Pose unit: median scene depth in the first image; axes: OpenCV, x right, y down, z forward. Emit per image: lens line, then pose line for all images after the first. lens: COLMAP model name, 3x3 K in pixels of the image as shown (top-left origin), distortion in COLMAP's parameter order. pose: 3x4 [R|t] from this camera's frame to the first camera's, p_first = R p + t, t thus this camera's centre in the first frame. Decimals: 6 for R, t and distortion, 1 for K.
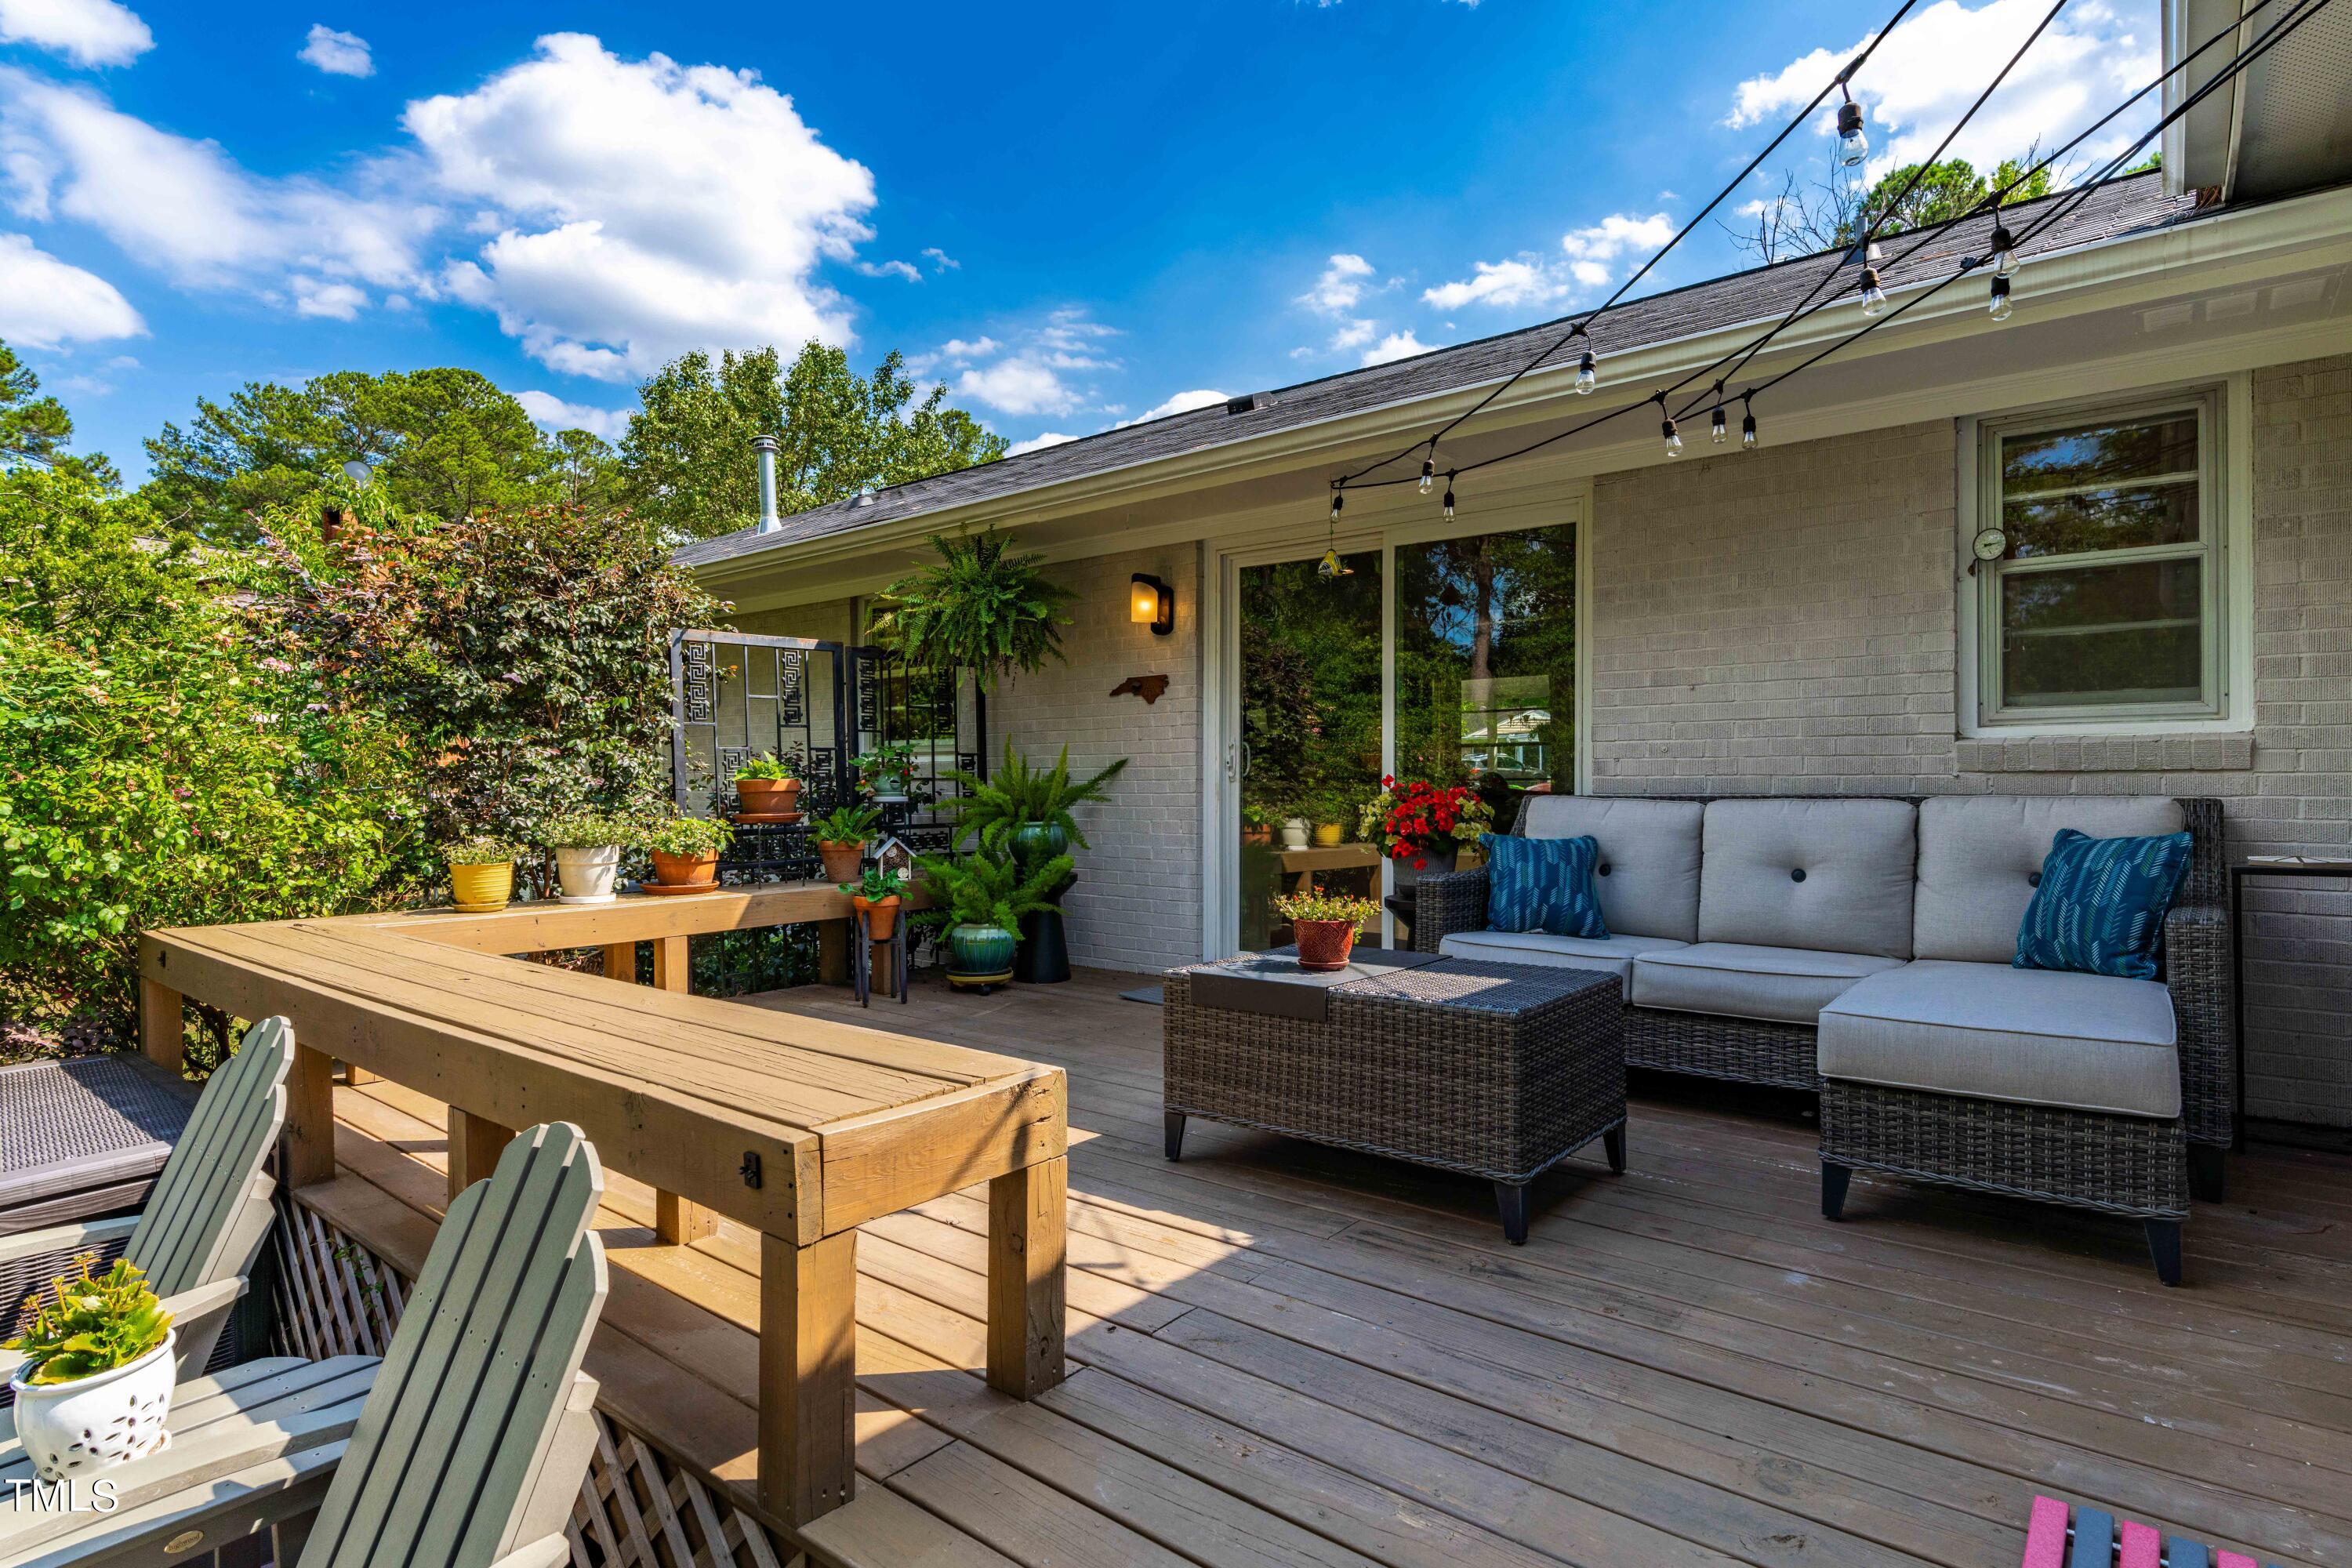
lens RADIAL K [[1221.5, 0, 1181.2], [0, 1221.5, 774.0], [0, 0, 1]] dist [-0.028266, 0.004214]
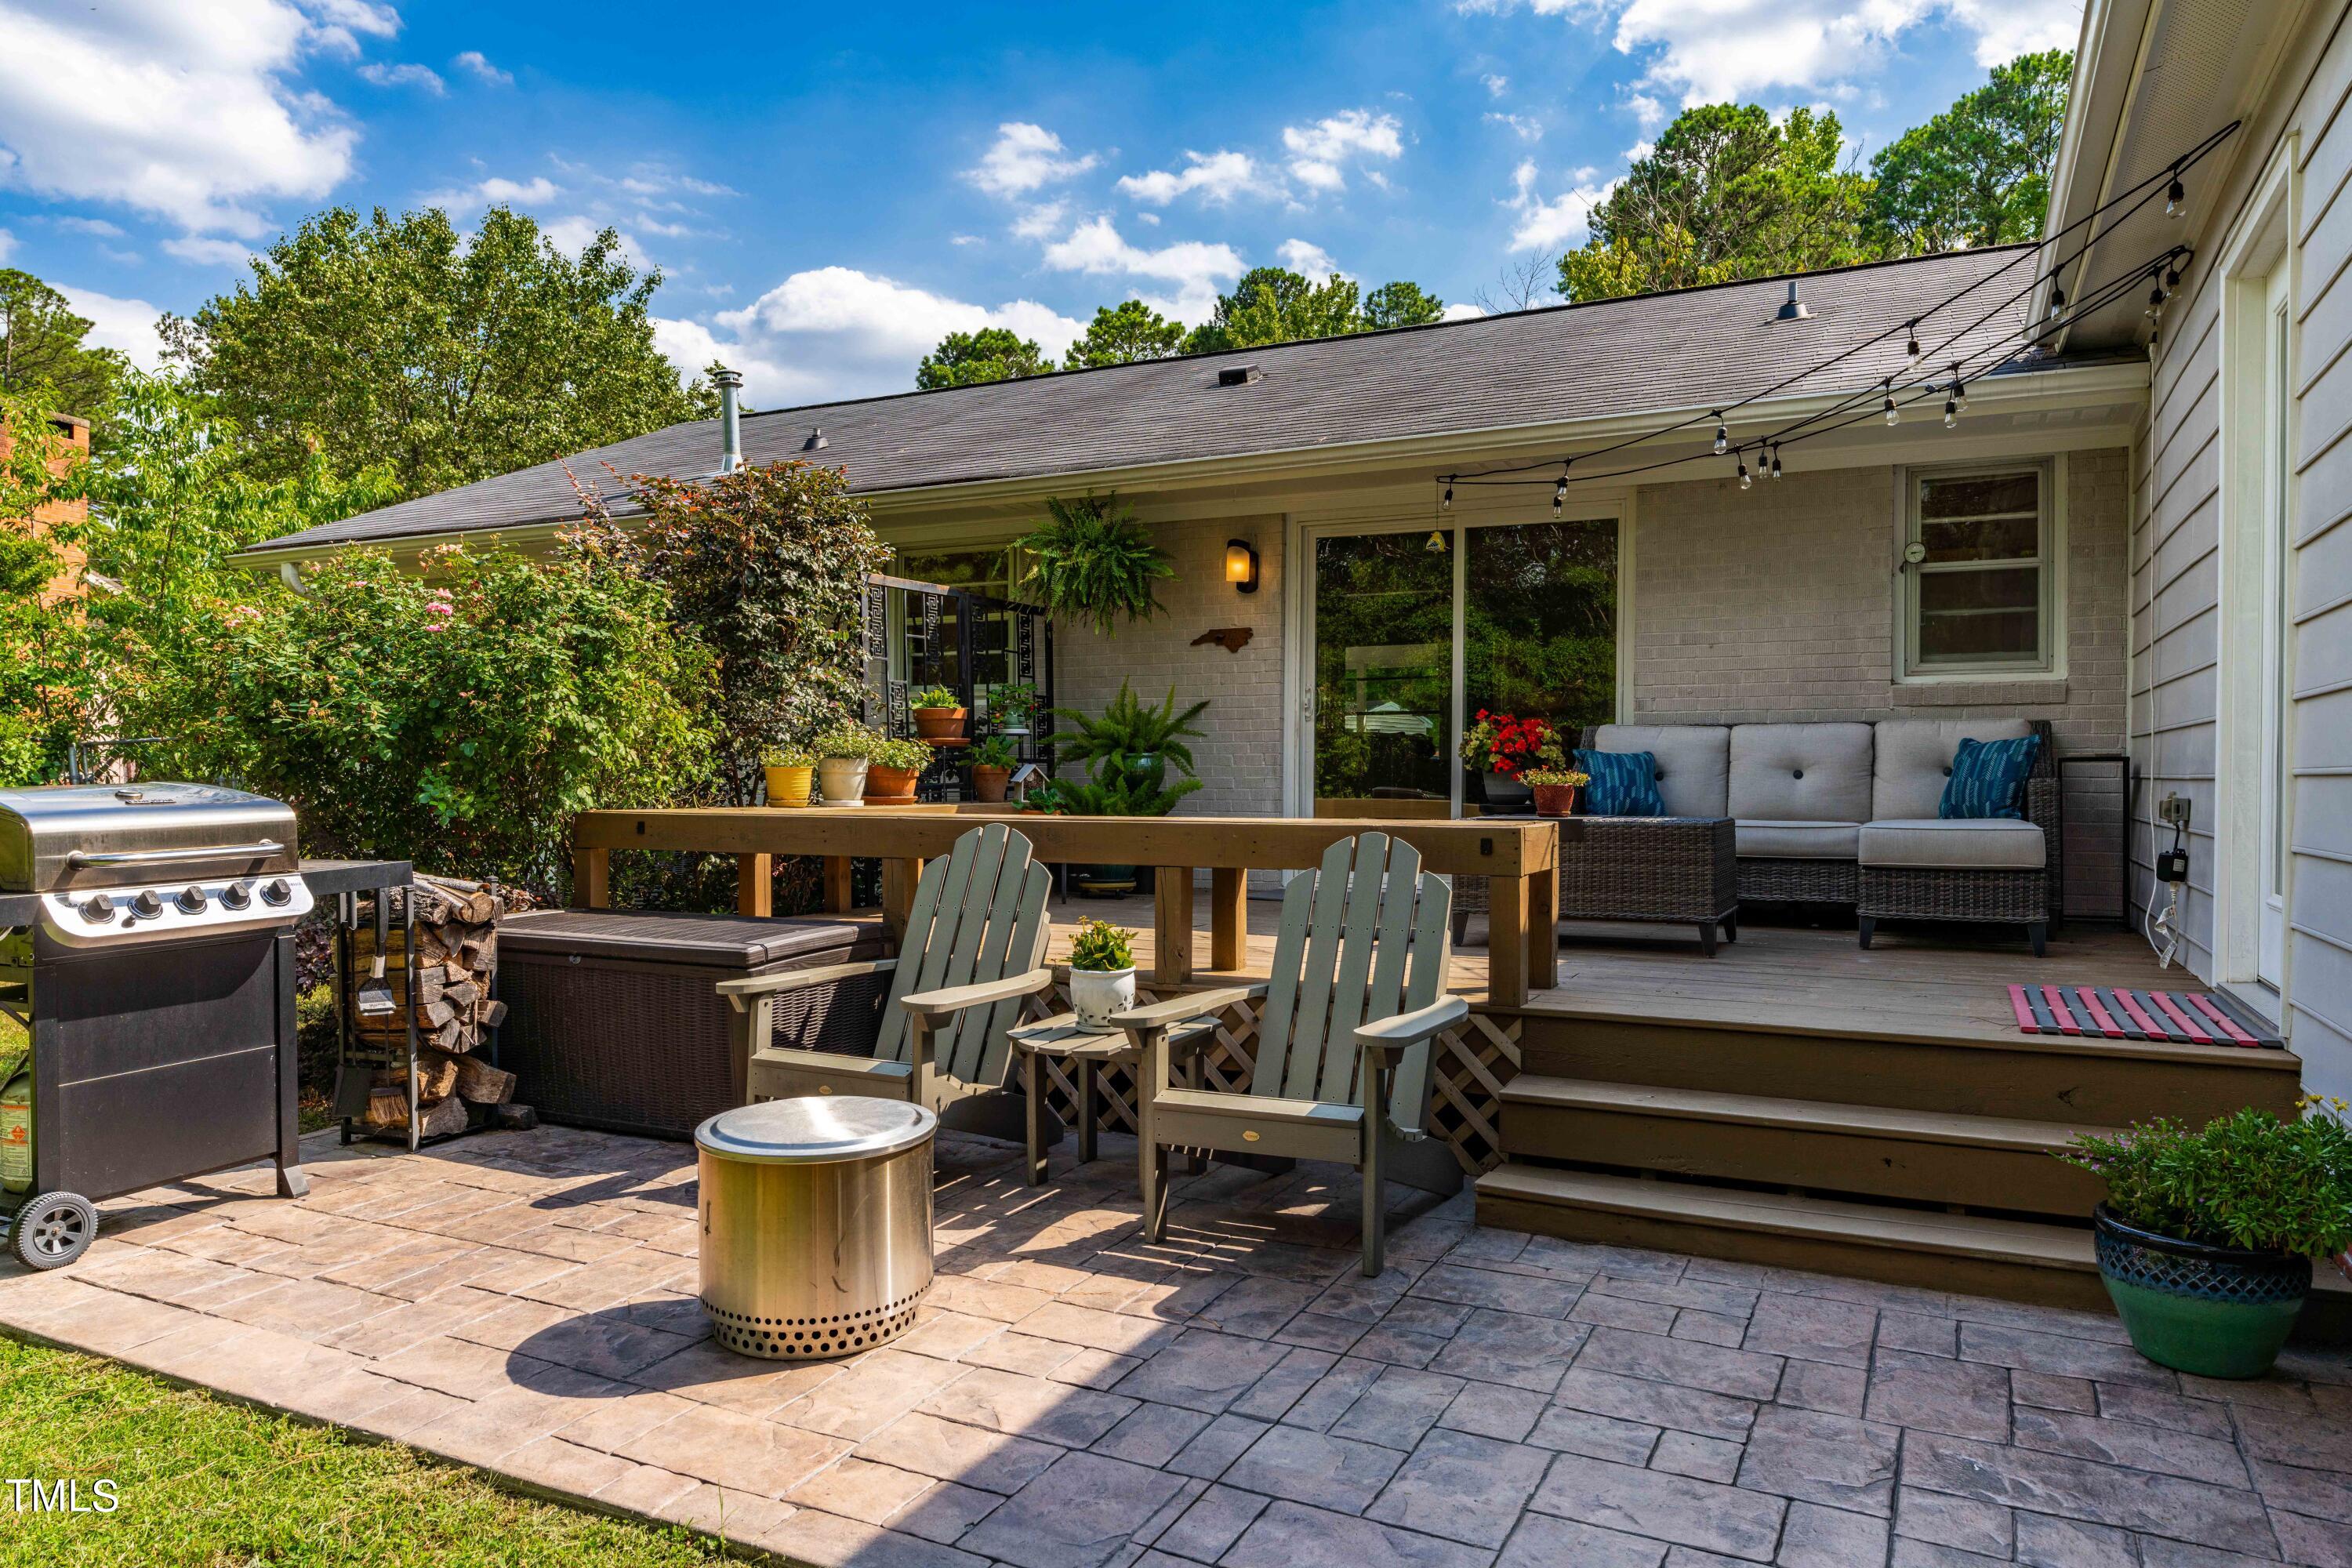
lens RADIAL K [[1570.5, 0, 1166.8], [0, 1570.5, 785.8], [0, 0, 1]] dist [-0.035657, -0.002653]
pose [[0.973521, 0.006203, 0.228513, -0.616224], [-0.007598, 0.999957, 0.005227, 0.087342], [-0.228471, -0.006824, 0.973527, -0.611385]]
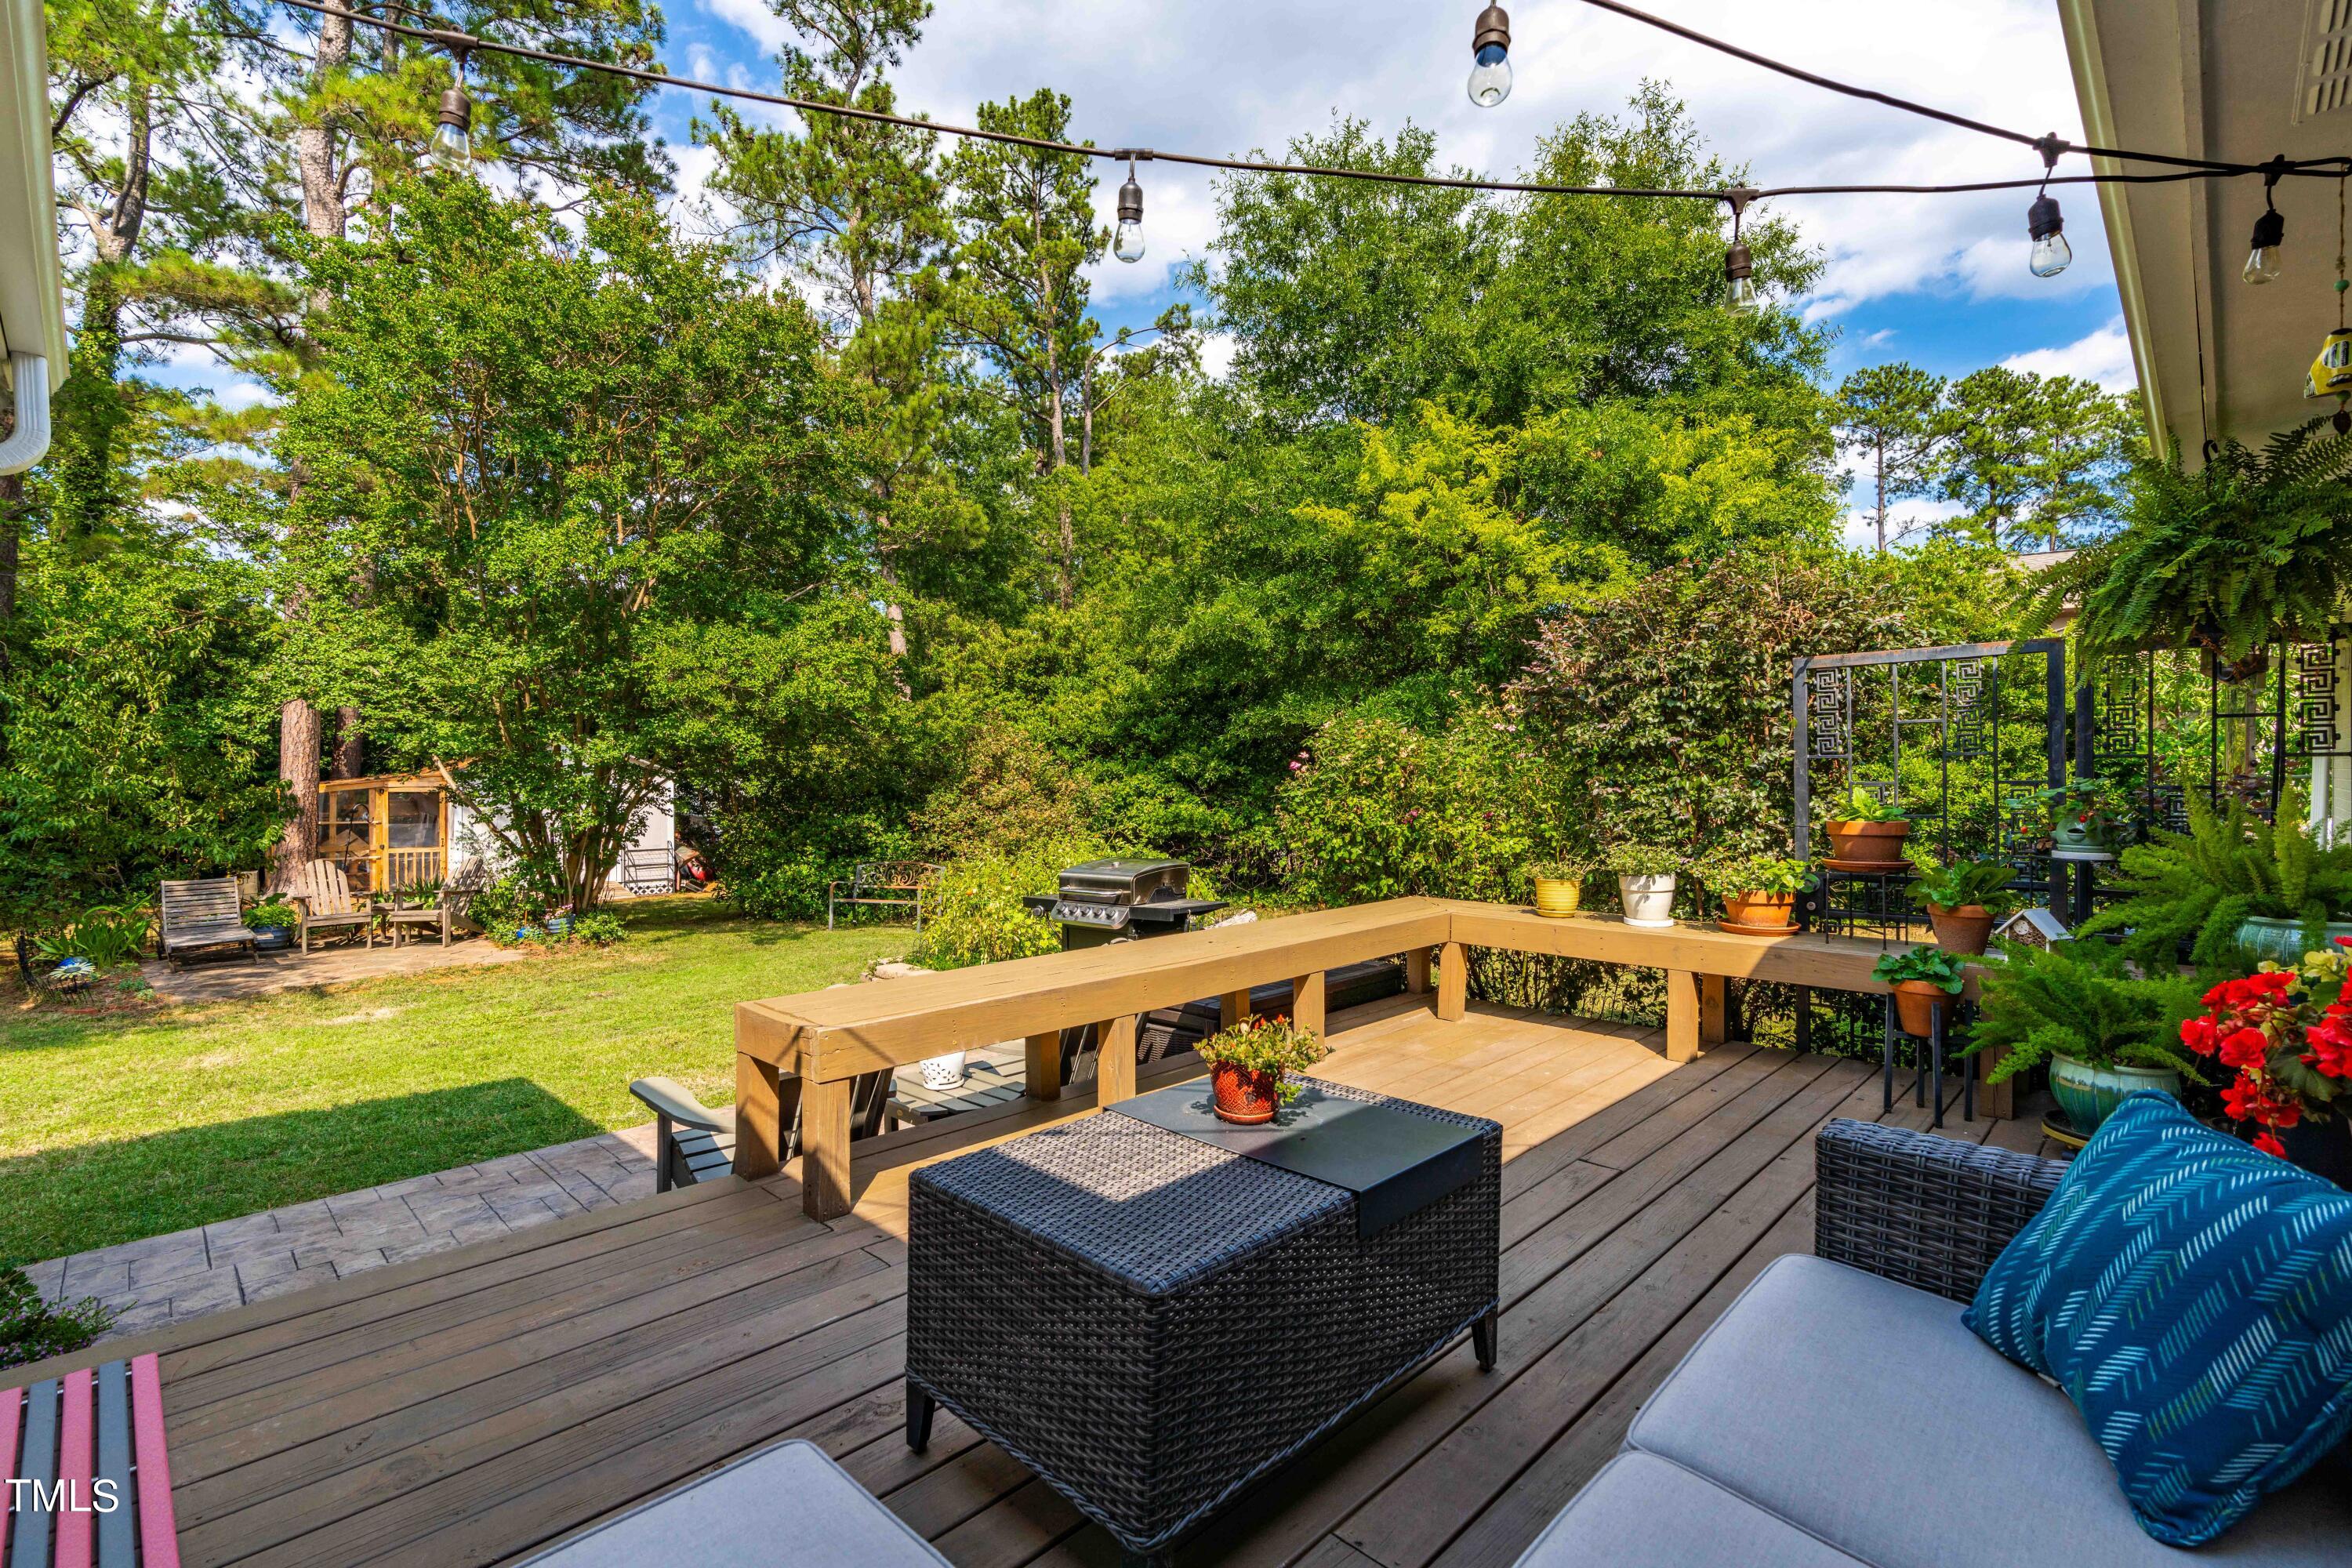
lens RADIAL K [[1072.0, 0, 1169.4], [0, 1072.0, 784.5], [0, 0, 1]] dist [-0.003094, -0.000301]
pose [[-0.086814, 0.009643, -0.996178, 0.617567], [0.001959, 0.999953, 0.009509, -0.039102], [0.996223, -0.001126, -0.086829, 0.777187]]
